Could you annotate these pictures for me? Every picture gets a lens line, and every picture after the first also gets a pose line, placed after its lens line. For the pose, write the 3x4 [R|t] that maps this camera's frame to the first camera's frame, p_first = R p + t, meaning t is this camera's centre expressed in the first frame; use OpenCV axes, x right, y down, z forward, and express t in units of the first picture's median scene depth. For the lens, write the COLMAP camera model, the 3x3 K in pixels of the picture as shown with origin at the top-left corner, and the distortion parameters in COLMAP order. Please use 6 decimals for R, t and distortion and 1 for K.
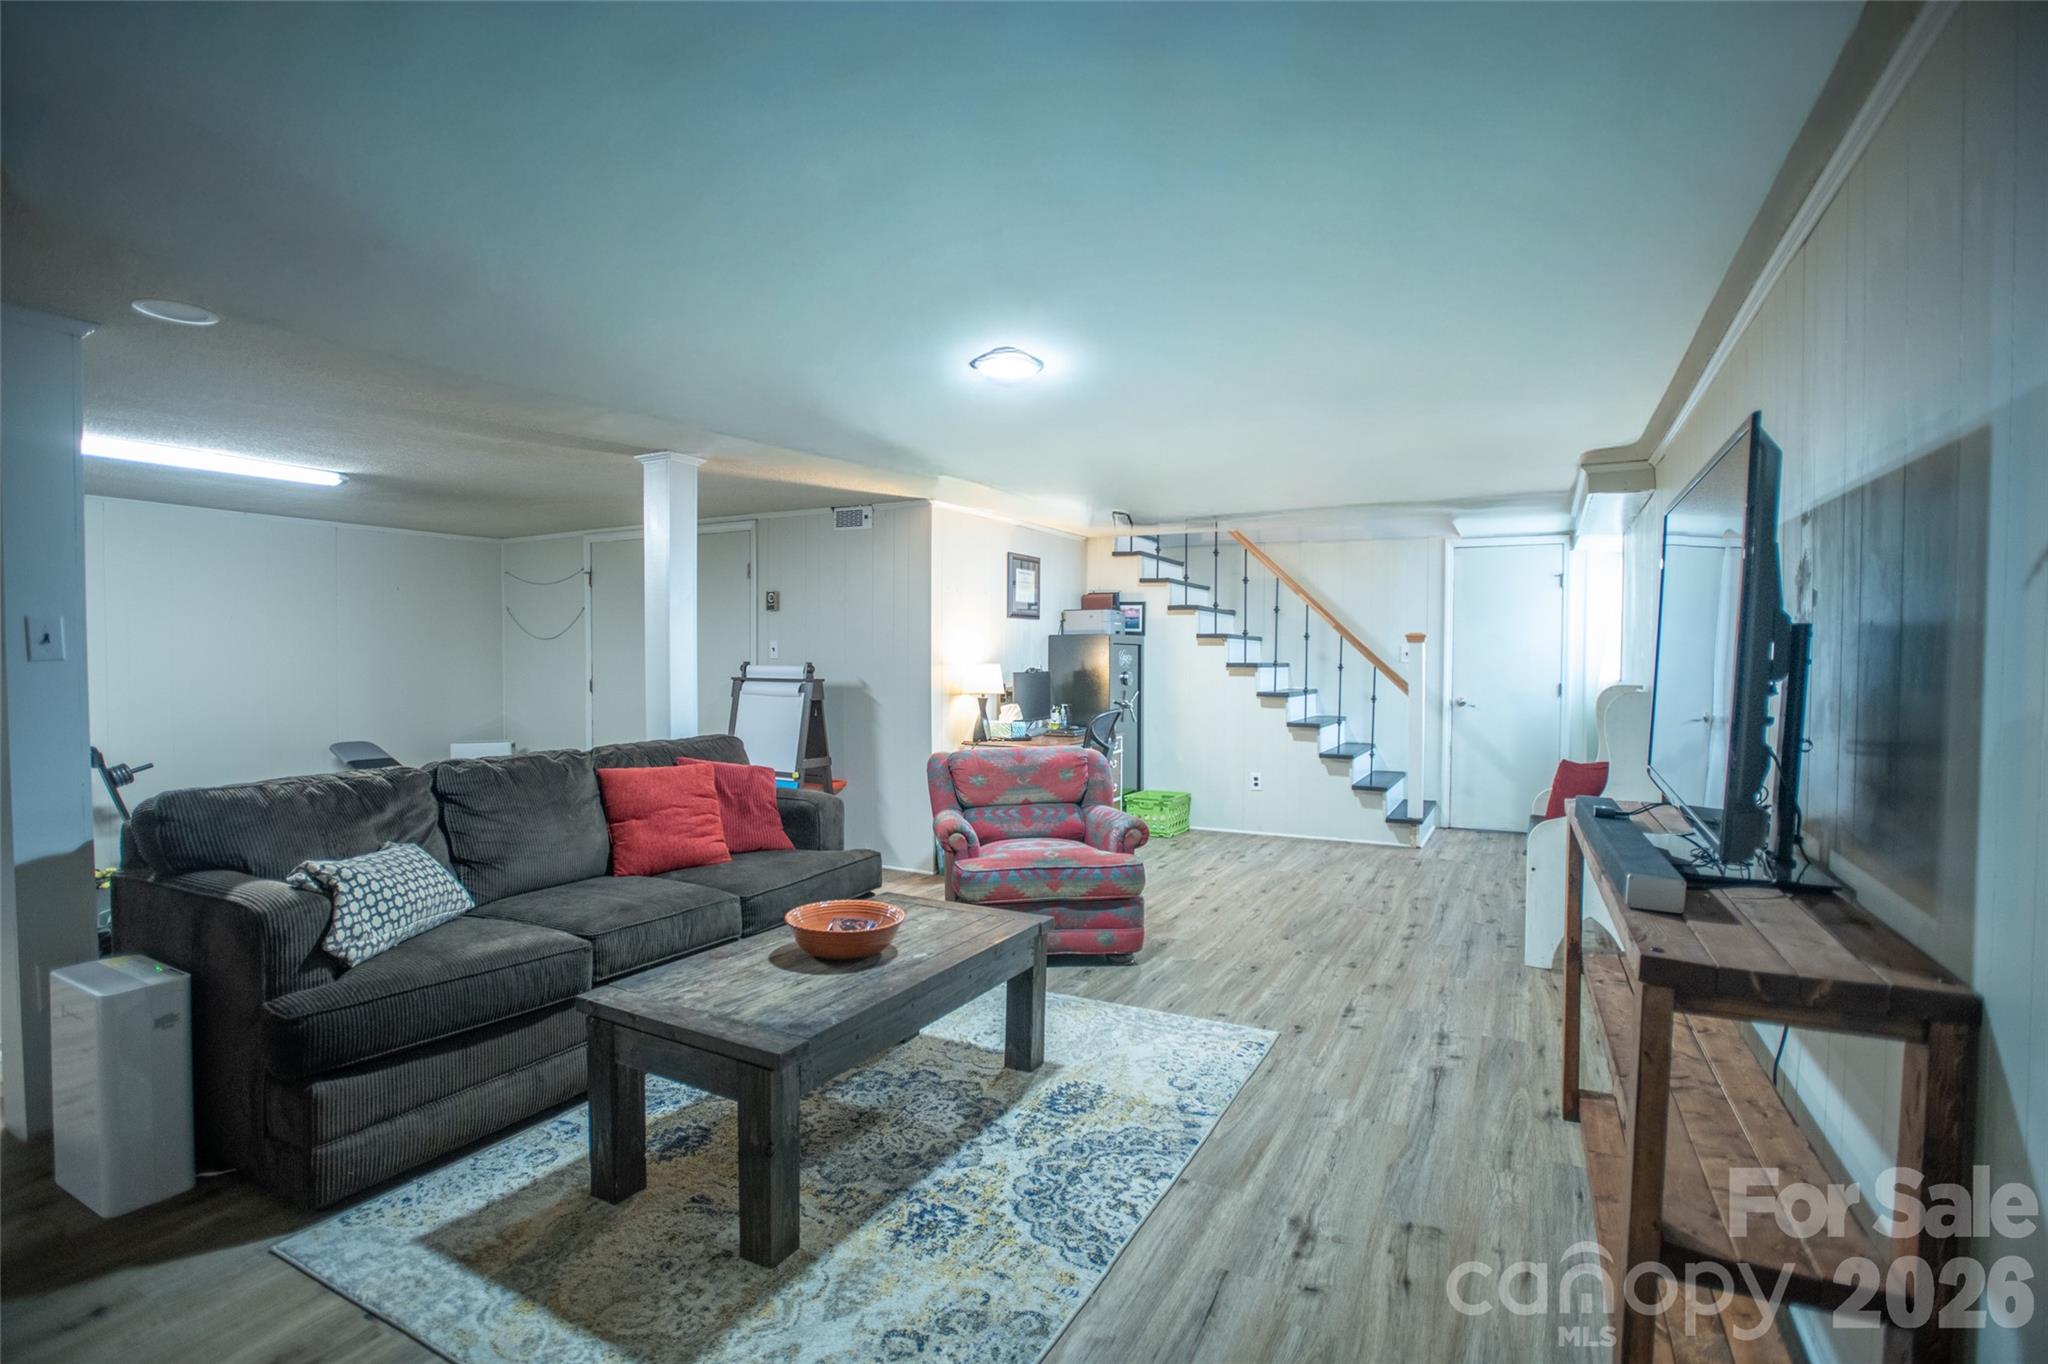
lens RADIAL K [[985.5, 0, 1033.4], [0, 985.5, 683.6], [0, 0, 1]] dist [-0.061888, 0.021249]
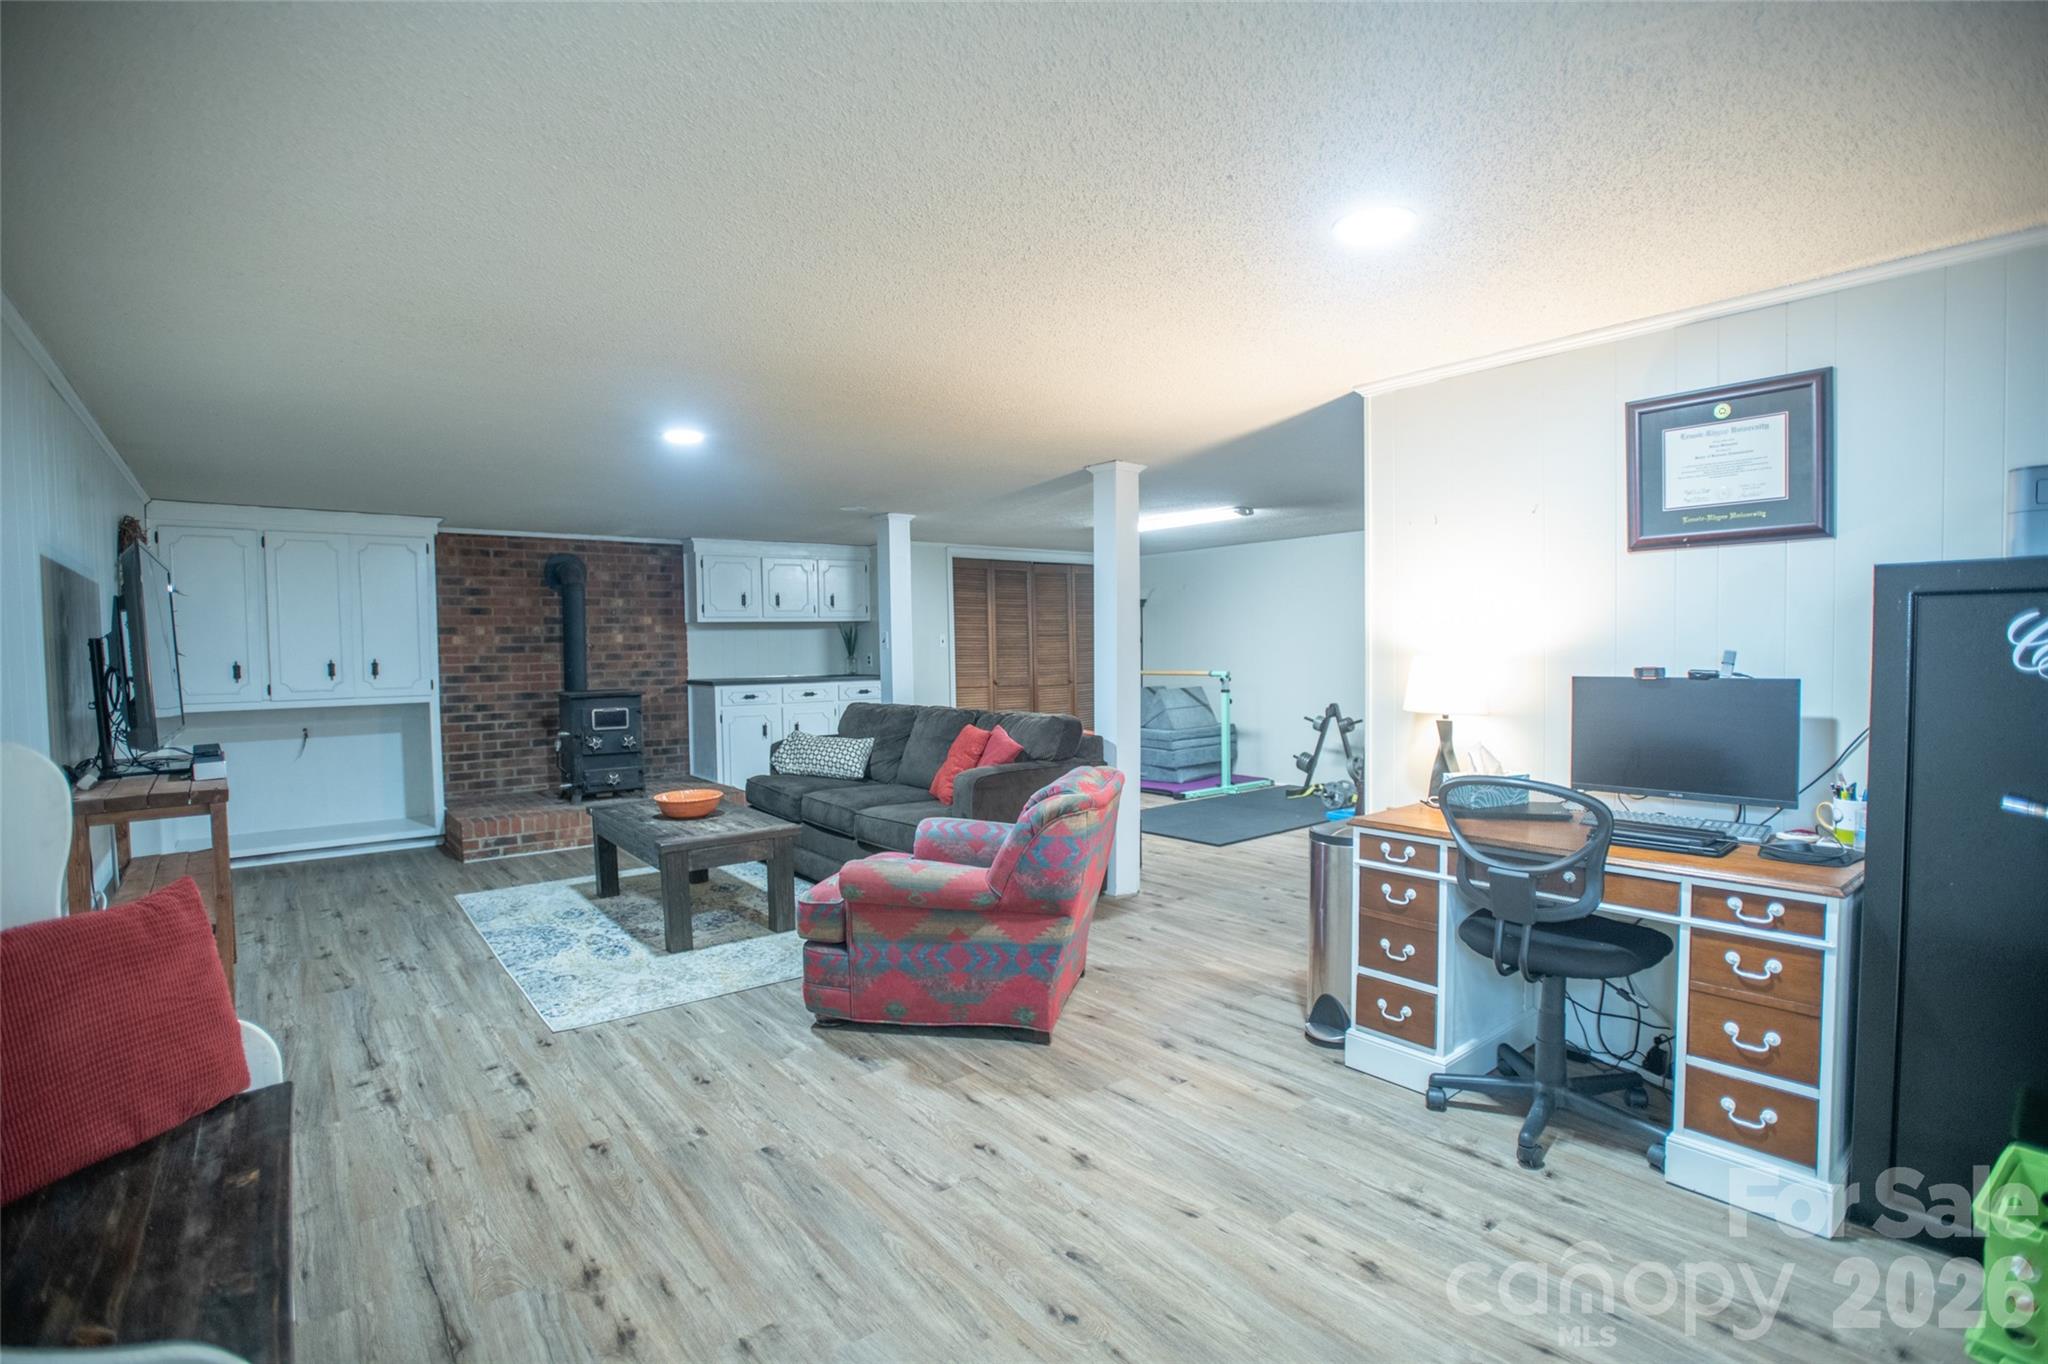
lens RADIAL K [[985.5, 0, 1036.5], [0, 985.5, 683.1], [0, 0, 1]] dist [-0.061888, 0.021249]
pose [[-0.403534, 0.037277, -0.914205, 0.956714], [-0.014023, 0.998800, 0.046916, -0.050346], [0.914857, 0.031752, -0.402527, 1.866802]]
